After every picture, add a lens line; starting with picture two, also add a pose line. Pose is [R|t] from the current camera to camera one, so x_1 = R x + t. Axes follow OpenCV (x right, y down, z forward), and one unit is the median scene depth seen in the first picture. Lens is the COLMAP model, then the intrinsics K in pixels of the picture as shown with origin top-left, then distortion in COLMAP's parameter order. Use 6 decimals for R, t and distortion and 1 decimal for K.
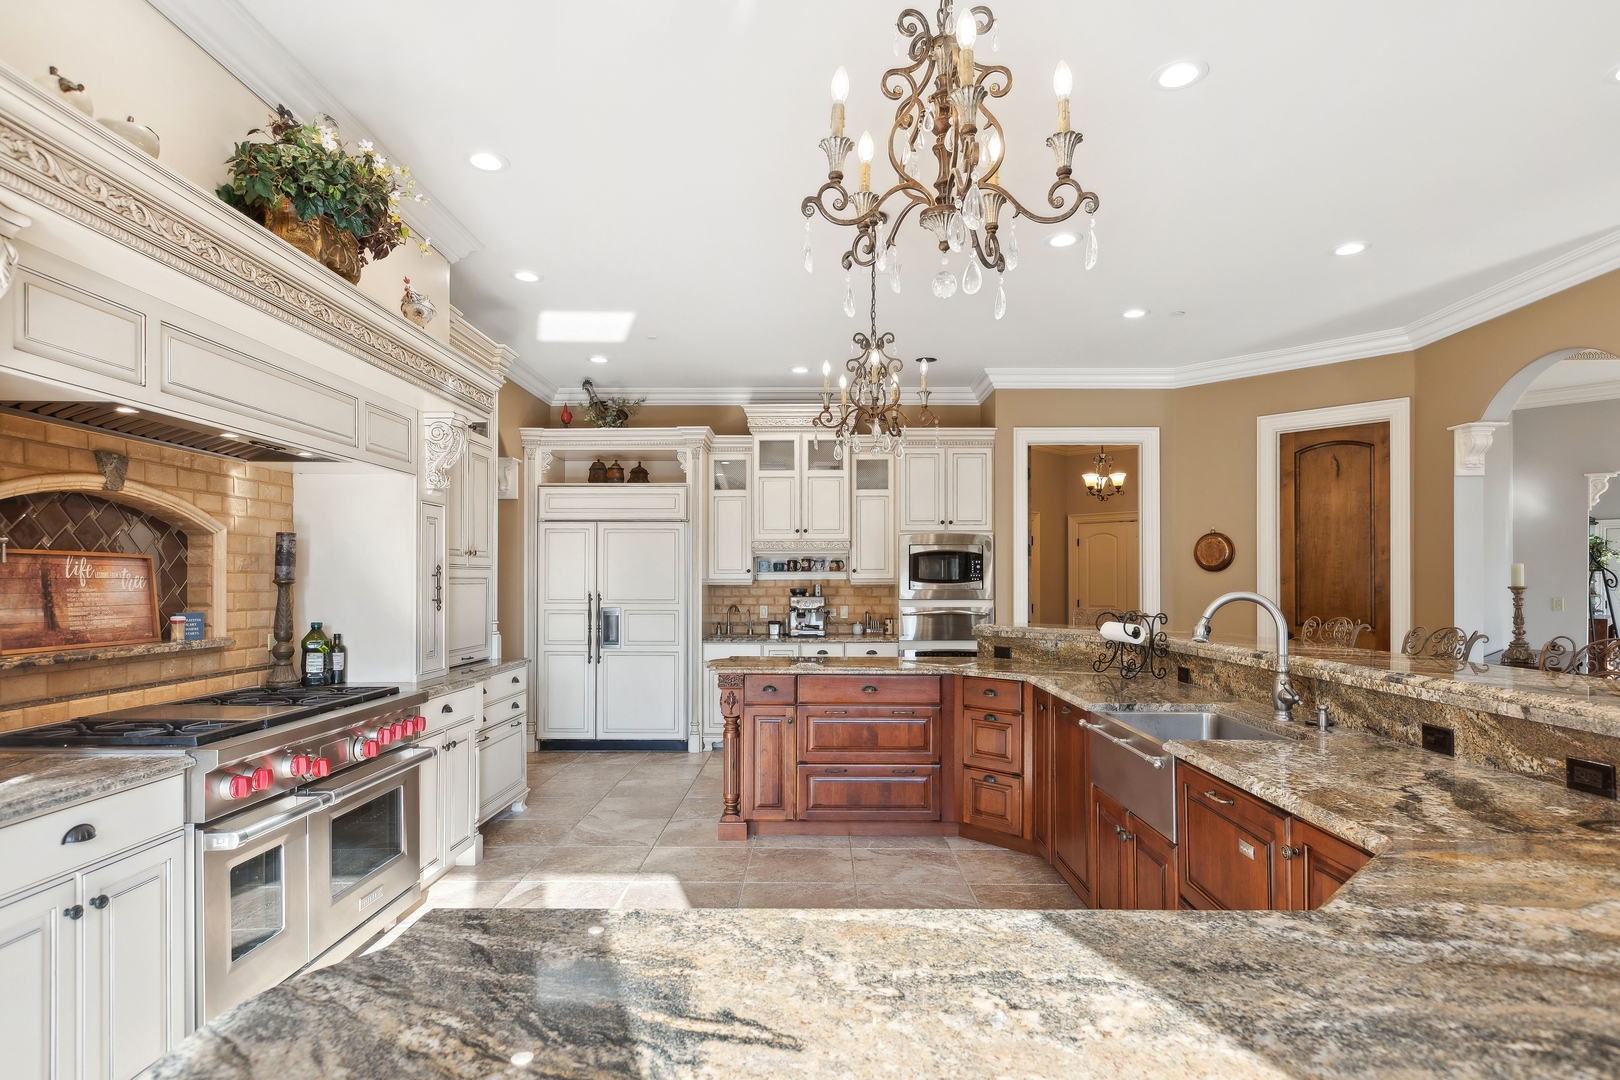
lens RADIAL K [[884.3, 0, 799.1], [0, 884.3, 585.0], [0, 0, 1]] dist [0.001001, 0.000363]
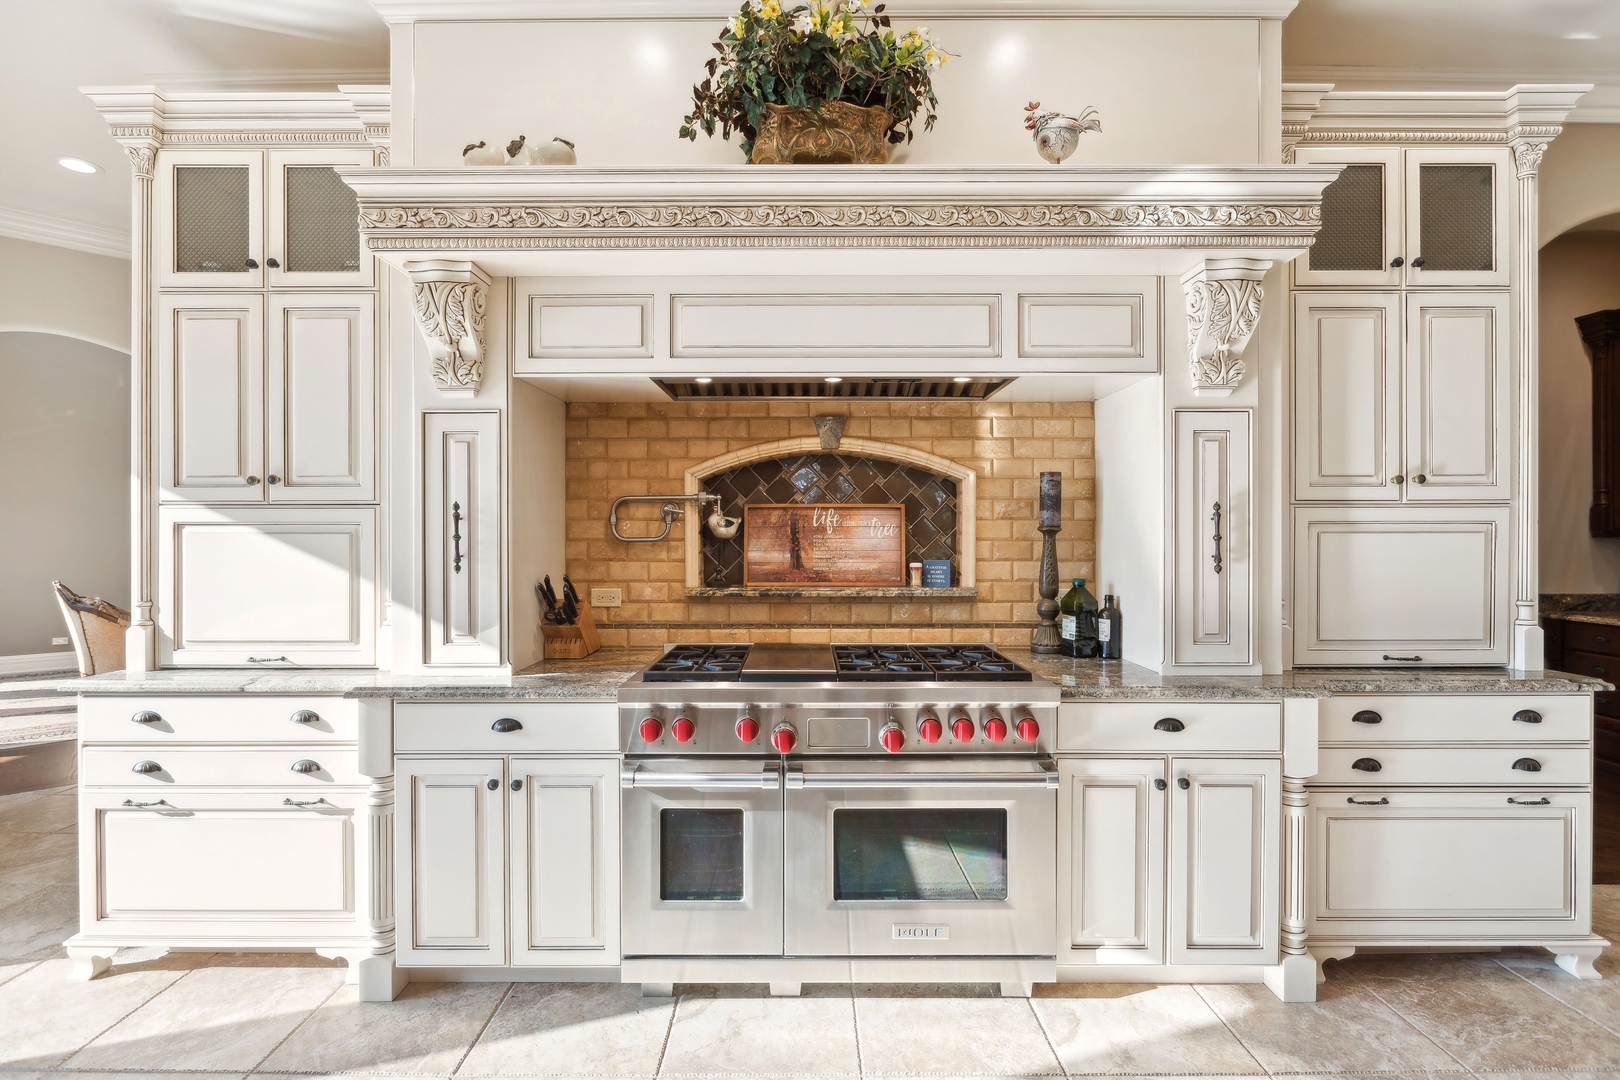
lens RADIAL K [[765.7, 0, 810.0], [0, 765.7, 534.9], [0, 0, 1]] dist [-0.004662, -0.000437]
pose [[0.017919, 0.004187, -0.999831, 0.194356], [-0.002573, 0.999988, 0.004141, -0.000567], [0.999836, 0.002498, 0.017930, 0.911591]]
